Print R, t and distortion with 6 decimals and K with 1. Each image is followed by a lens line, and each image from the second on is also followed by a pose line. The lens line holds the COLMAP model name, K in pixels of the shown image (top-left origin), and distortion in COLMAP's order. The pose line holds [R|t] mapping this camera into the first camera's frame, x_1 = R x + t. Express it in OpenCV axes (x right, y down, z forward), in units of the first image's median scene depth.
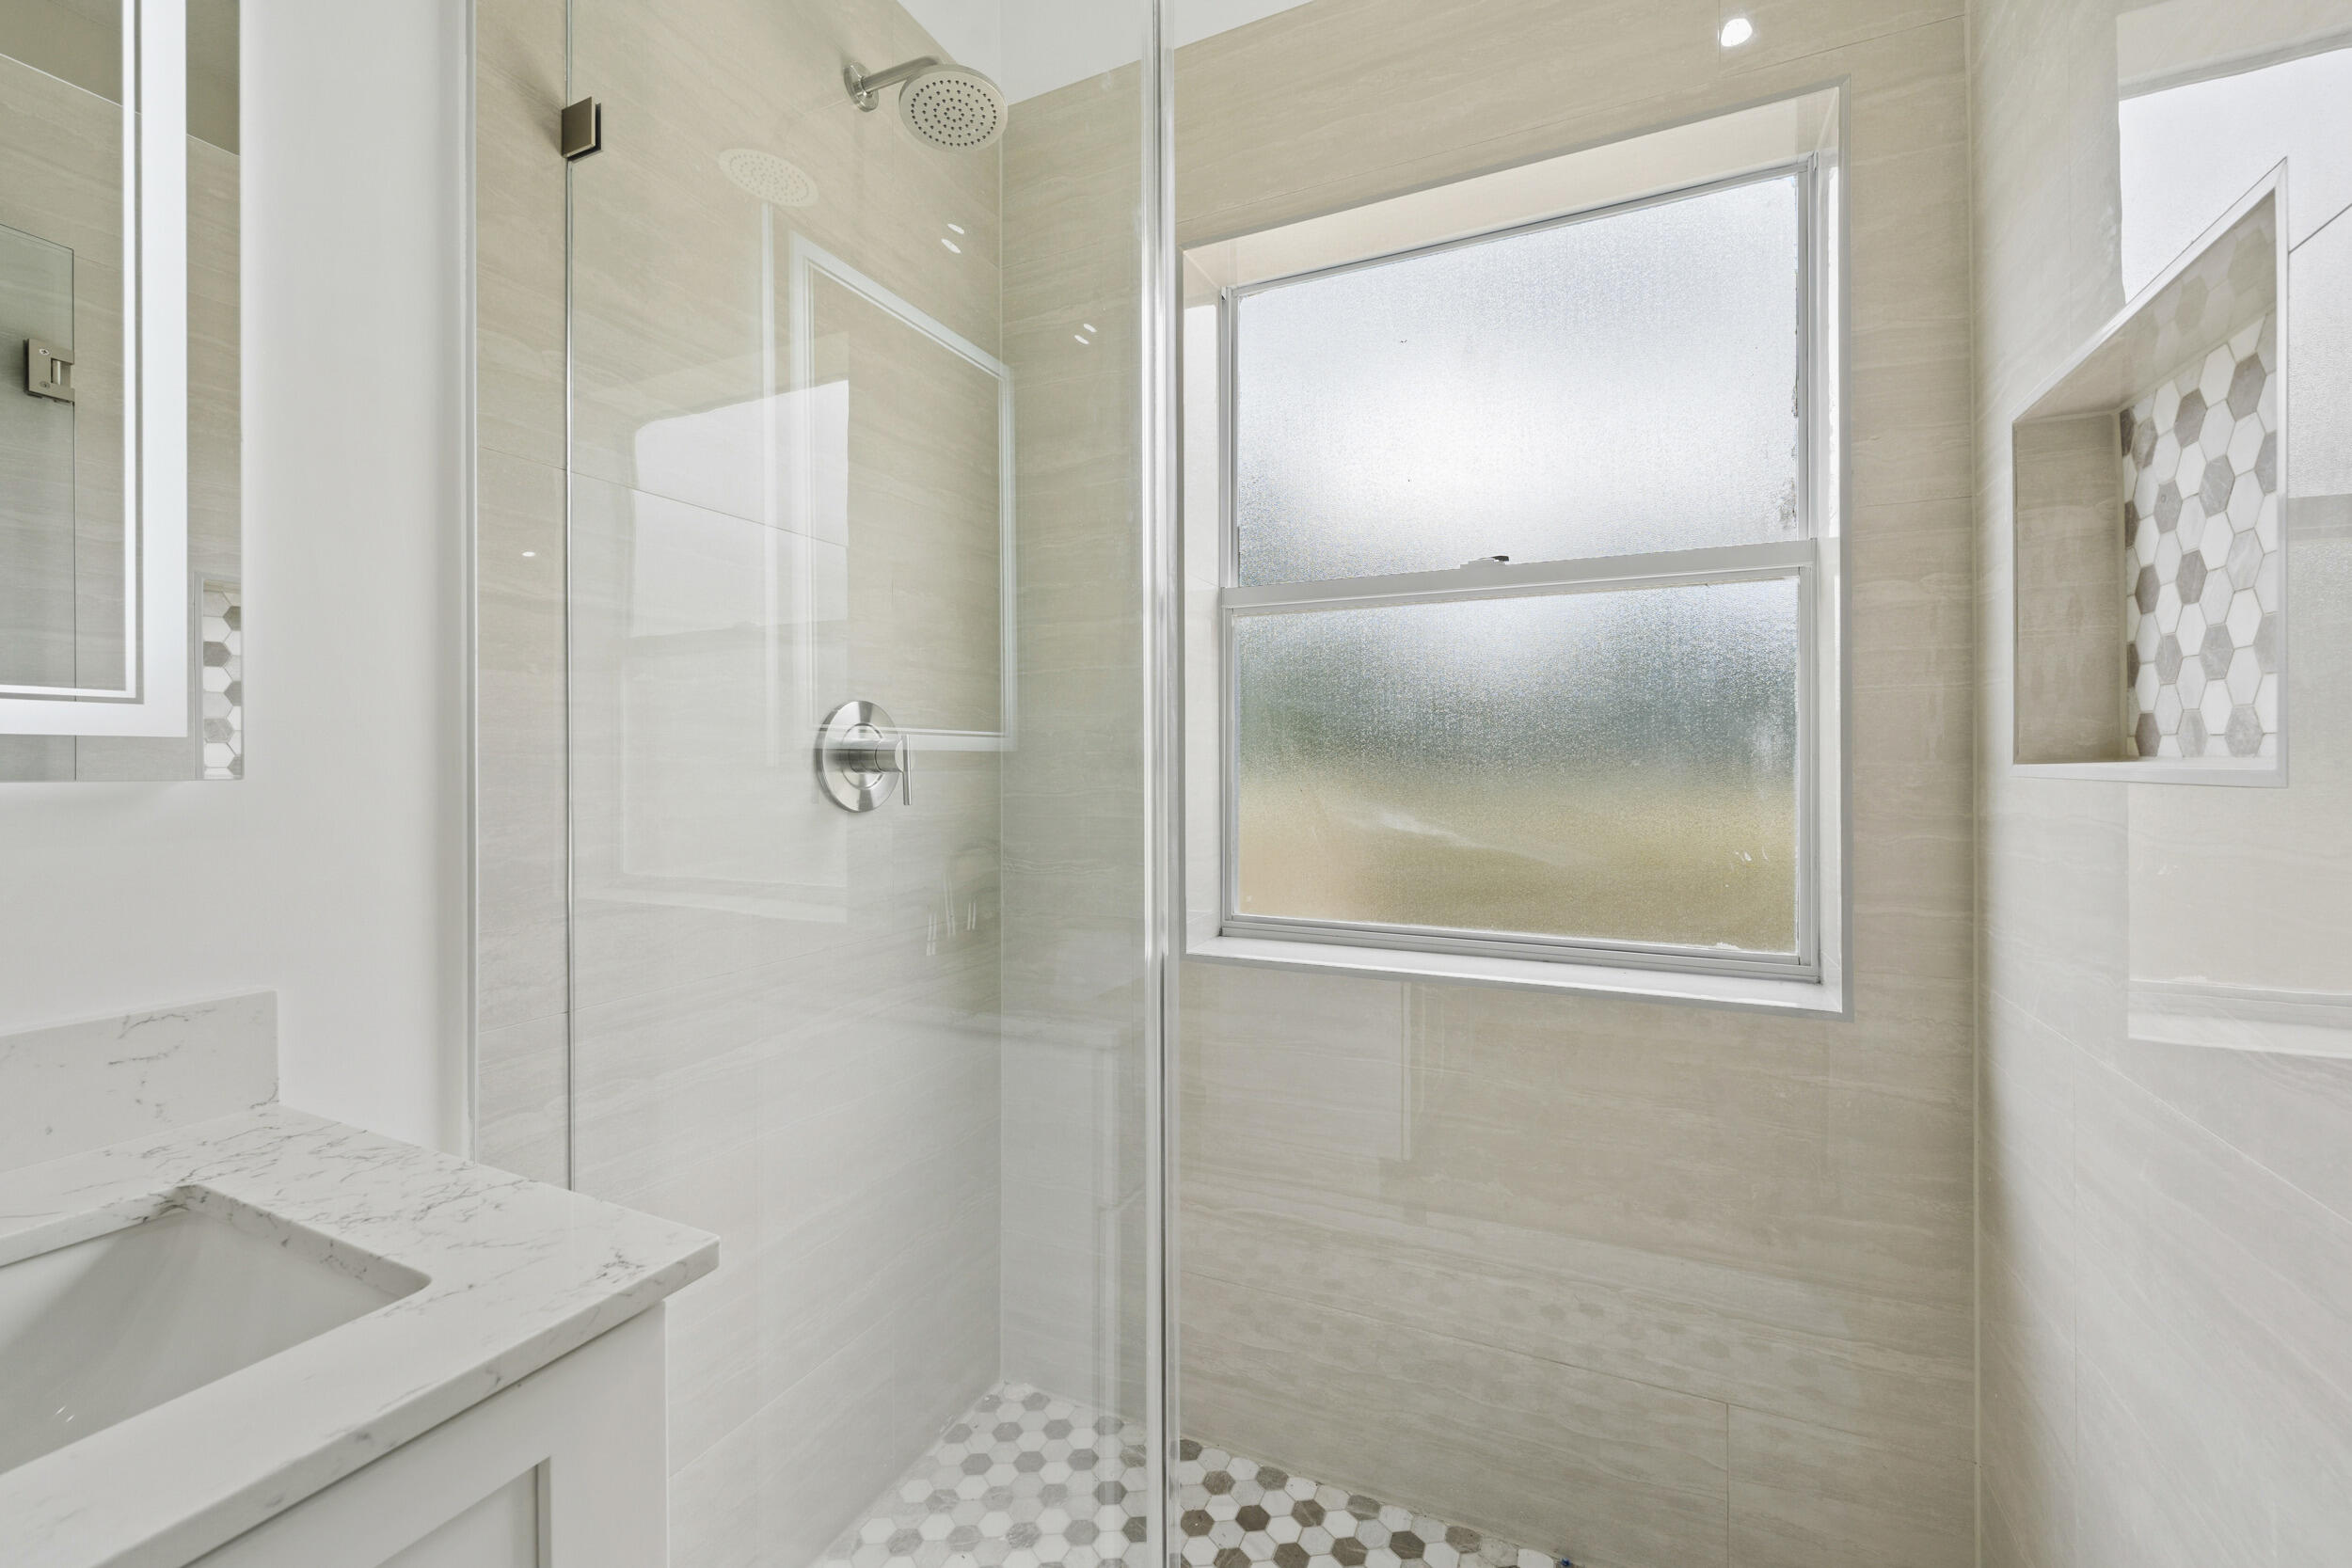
lens RADIAL K [[960.4, 0, 1180.4], [0, 960.4, 766.5], [0, 0, 1]] dist [0.002327, -0.000223]
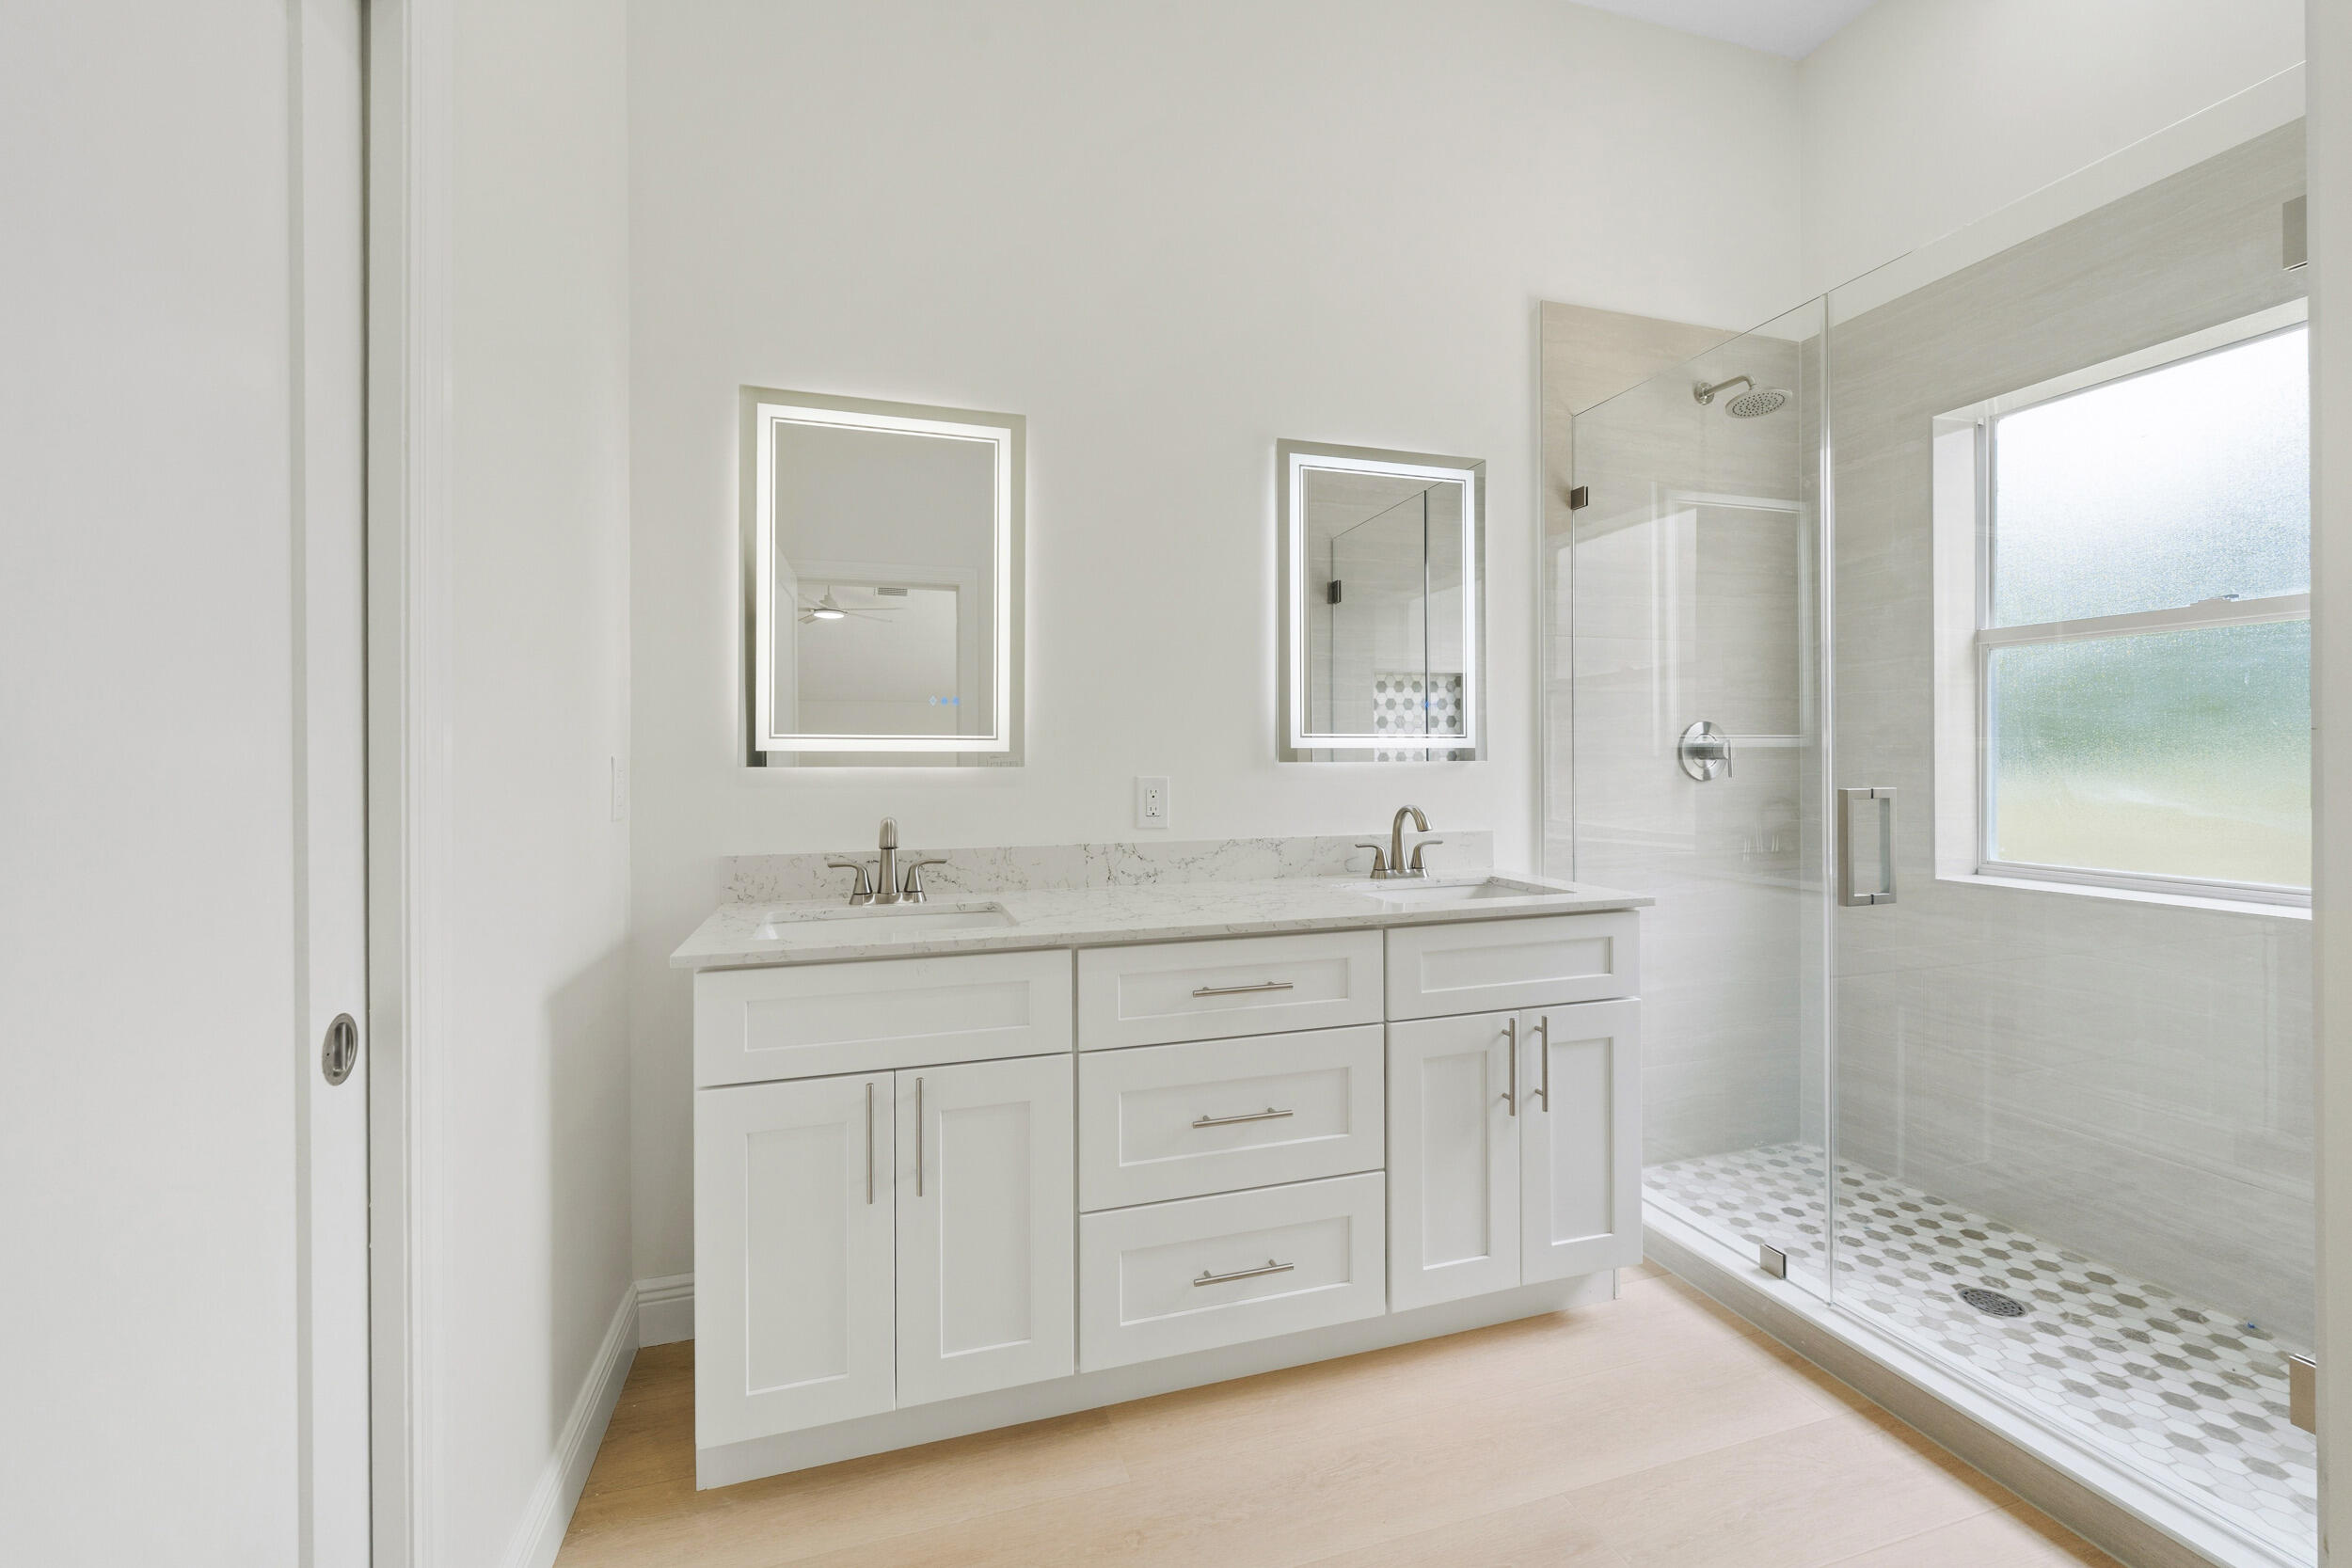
lens RADIAL K [[960.4, 0, 1181.7], [0, 960.4, 758.7], [0, 0, 1]] dist [0.002327, -0.000223]
pose [[0.674180, -0.001290, -0.738566, 0.355964], [0.000971, 0.999999, -0.000860, 0.005094], [0.738566, -0.000137, 0.674181, -0.990047]]
